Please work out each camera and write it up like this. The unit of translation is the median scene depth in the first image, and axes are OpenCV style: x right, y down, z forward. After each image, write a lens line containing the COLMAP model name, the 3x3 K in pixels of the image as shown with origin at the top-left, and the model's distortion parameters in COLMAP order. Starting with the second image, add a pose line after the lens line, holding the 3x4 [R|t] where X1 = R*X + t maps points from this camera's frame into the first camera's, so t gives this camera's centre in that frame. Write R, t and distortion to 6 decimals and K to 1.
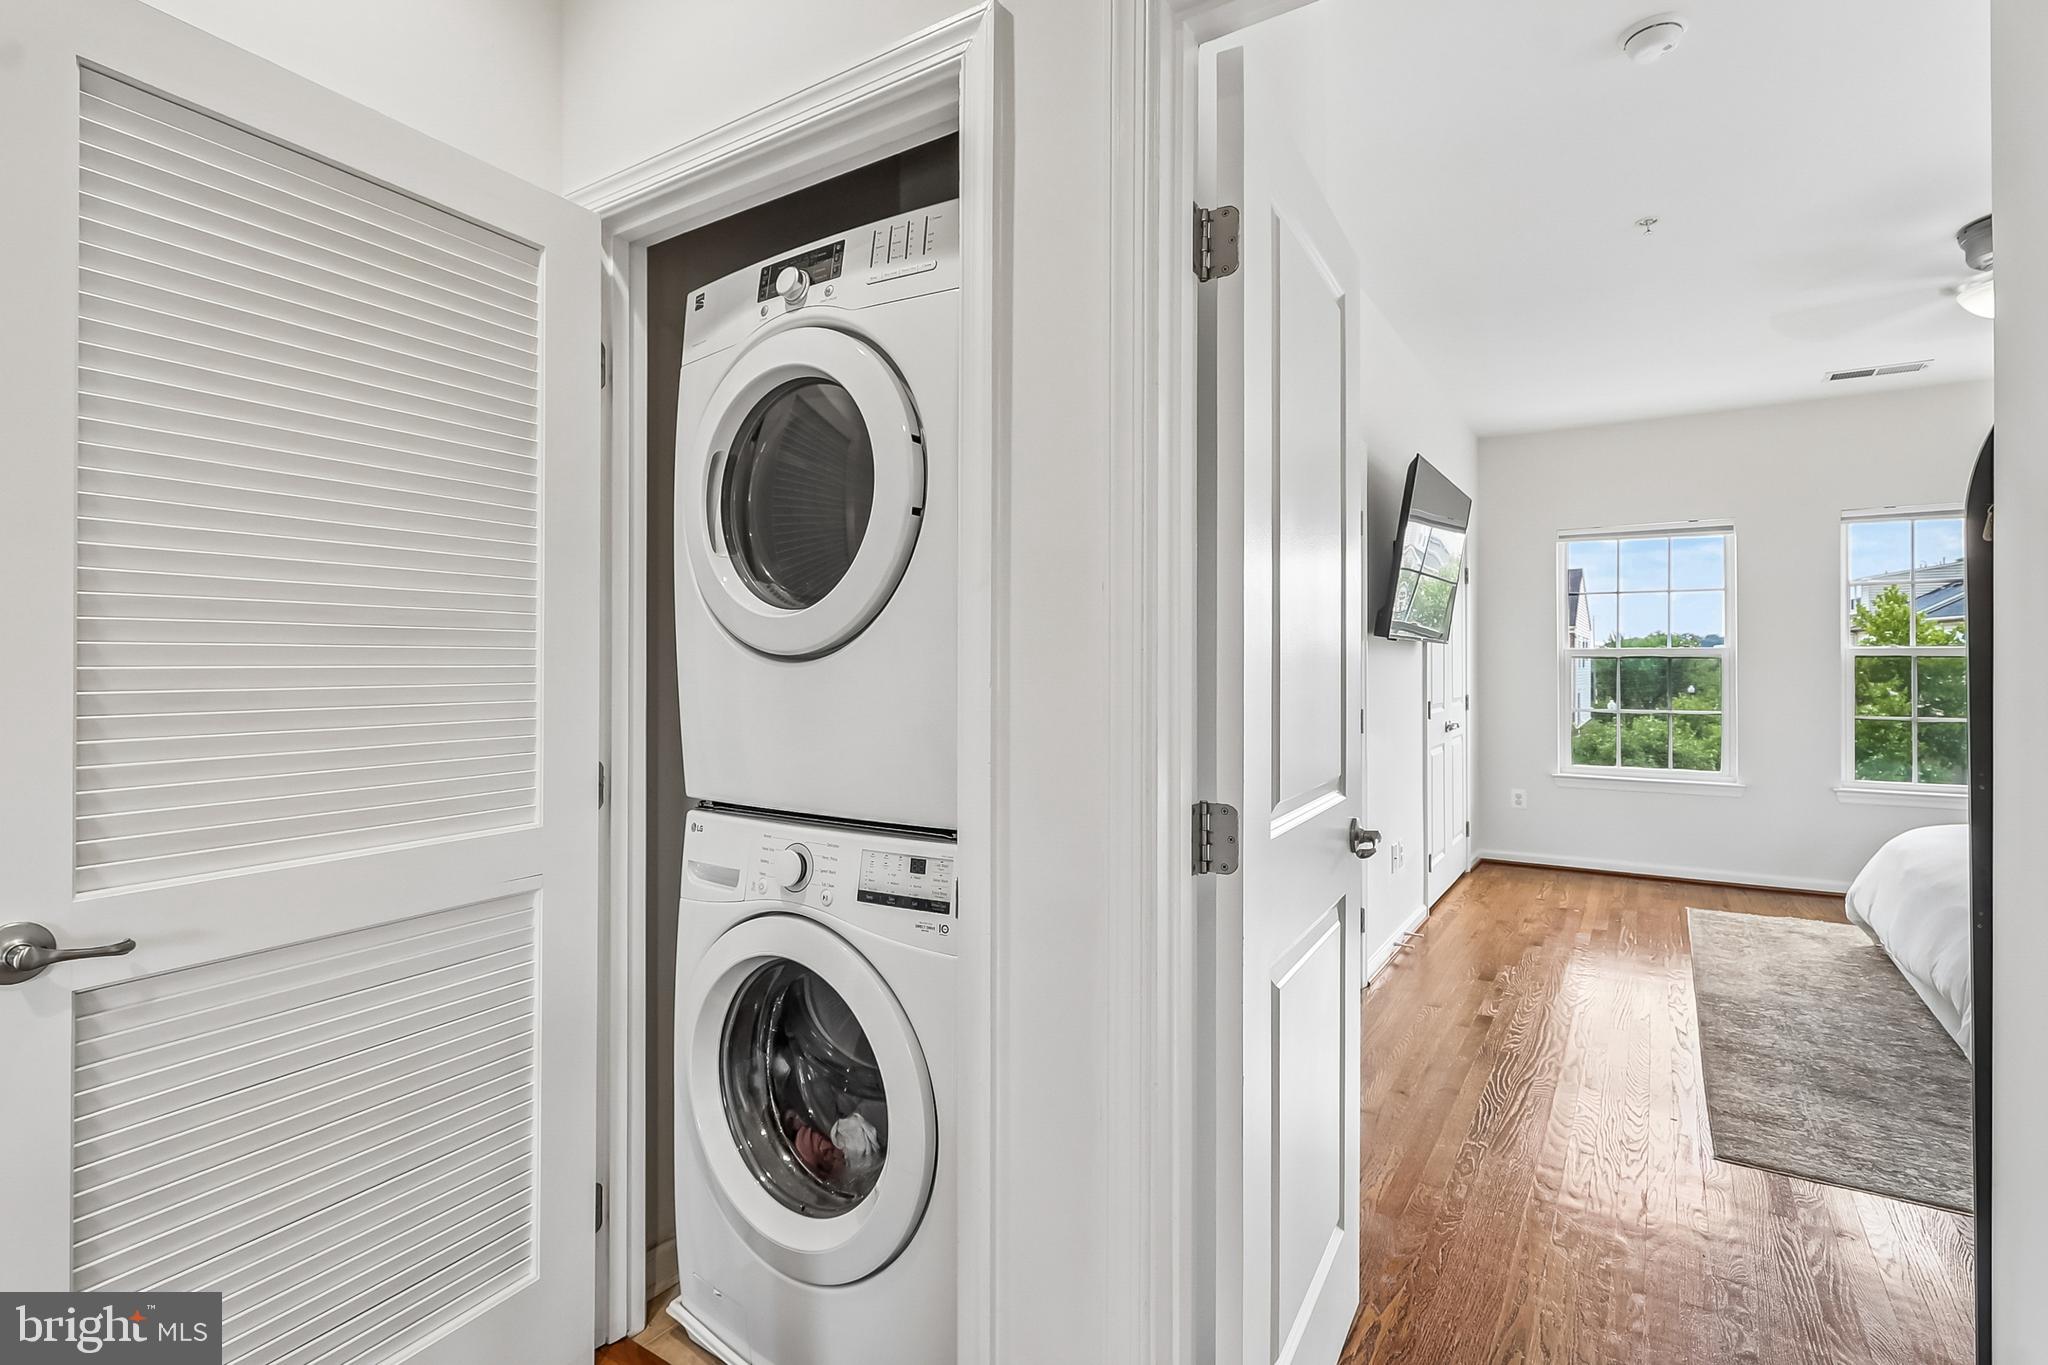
lens RADIAL K [[950.1, 0, 1018.5], [0, 950.1, 660.5], [0, 0, 1]] dist [0.004131, -0.001562]
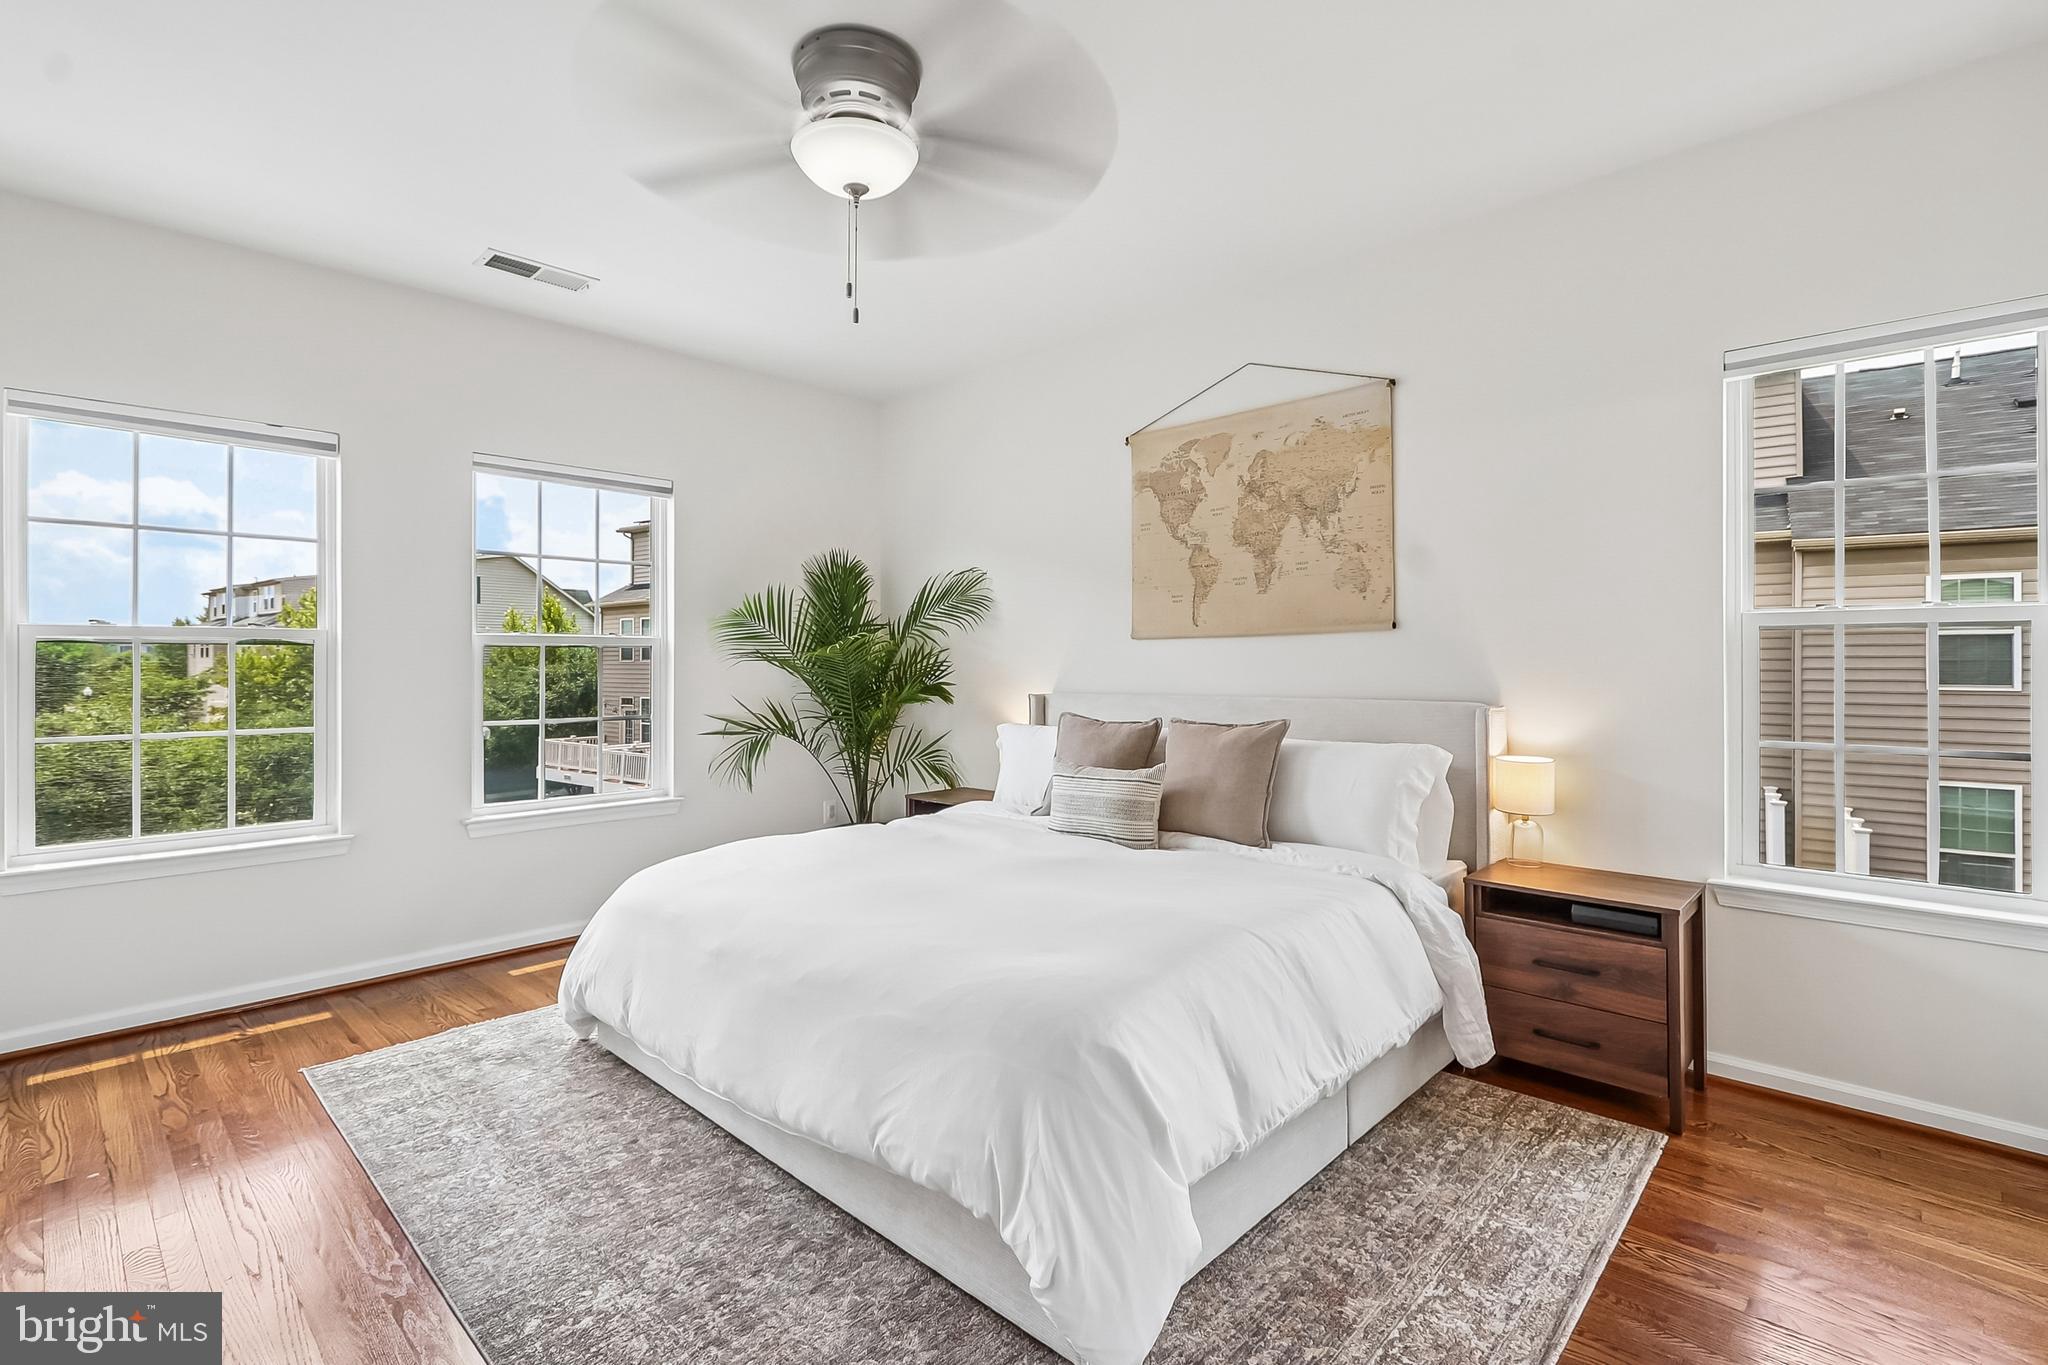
lens RADIAL K [[950.1, 0, 974.0], [0, 950.1, 659.0], [0, 0, 1]] dist [0.004131, -0.001562]
pose [[0.200217, -0.000356, 0.979752, 0.208134], [0.000069, 1.000000, 0.000349, 0.006542], [-0.979752, -0.000003, 0.200217, 0.471053]]
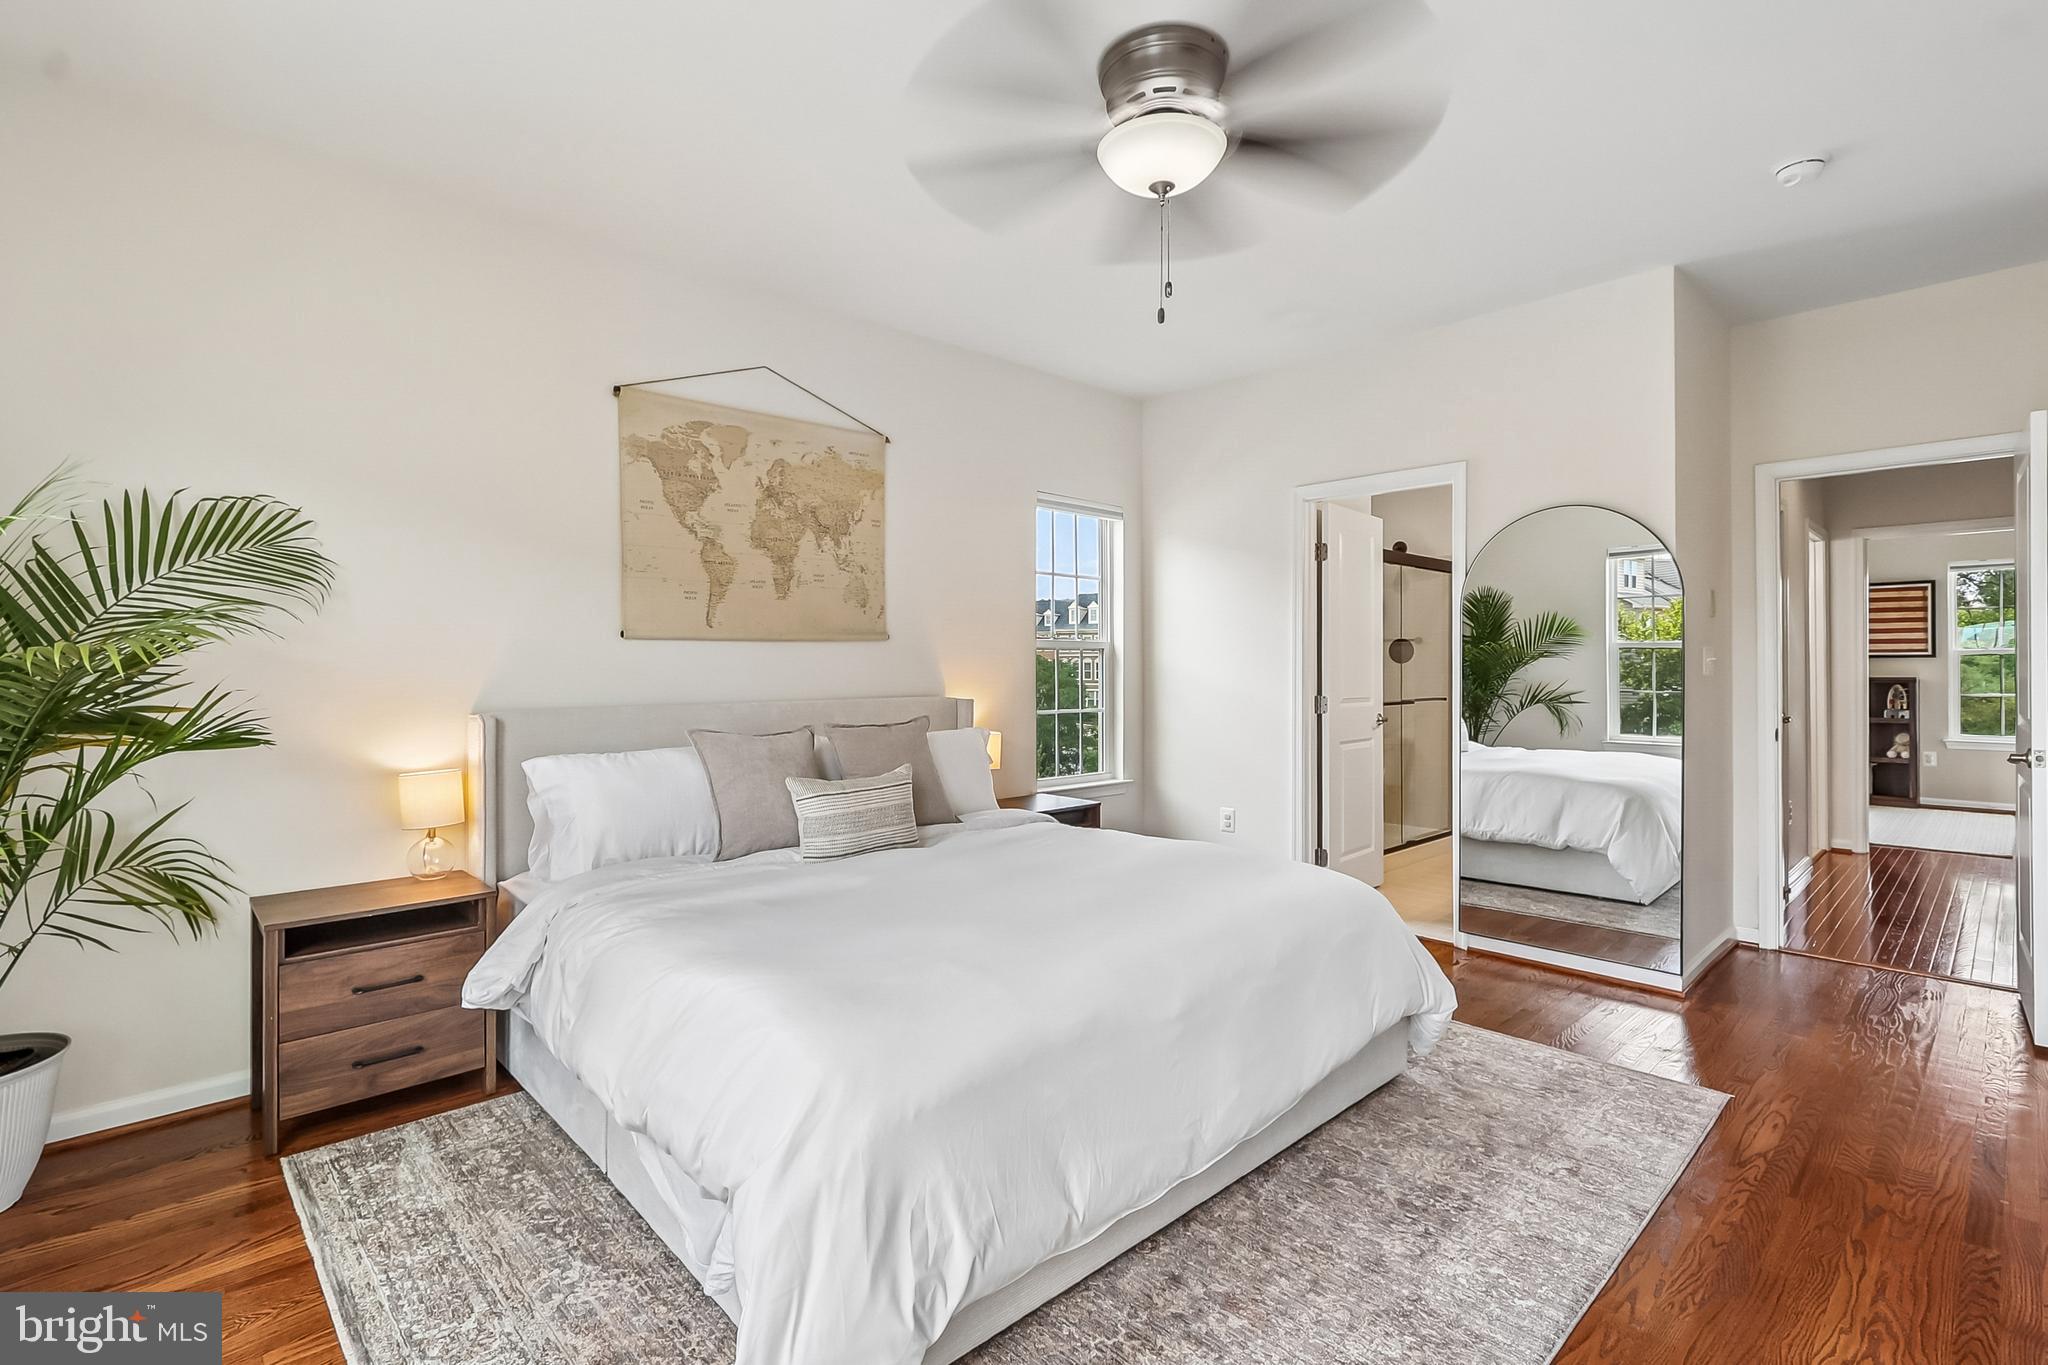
lens RADIAL K [[950.1, 0, 1022.8], [0, 950.1, 670.3], [0, 0, 1]] dist [0.004131, -0.001562]
pose [[-0.974805, -0.007259, 0.222943, 0.617895], [-0.005976, 0.999961, 0.006427, 0.006163], [-0.222981, 0.004933, -0.974810, 1.086986]]
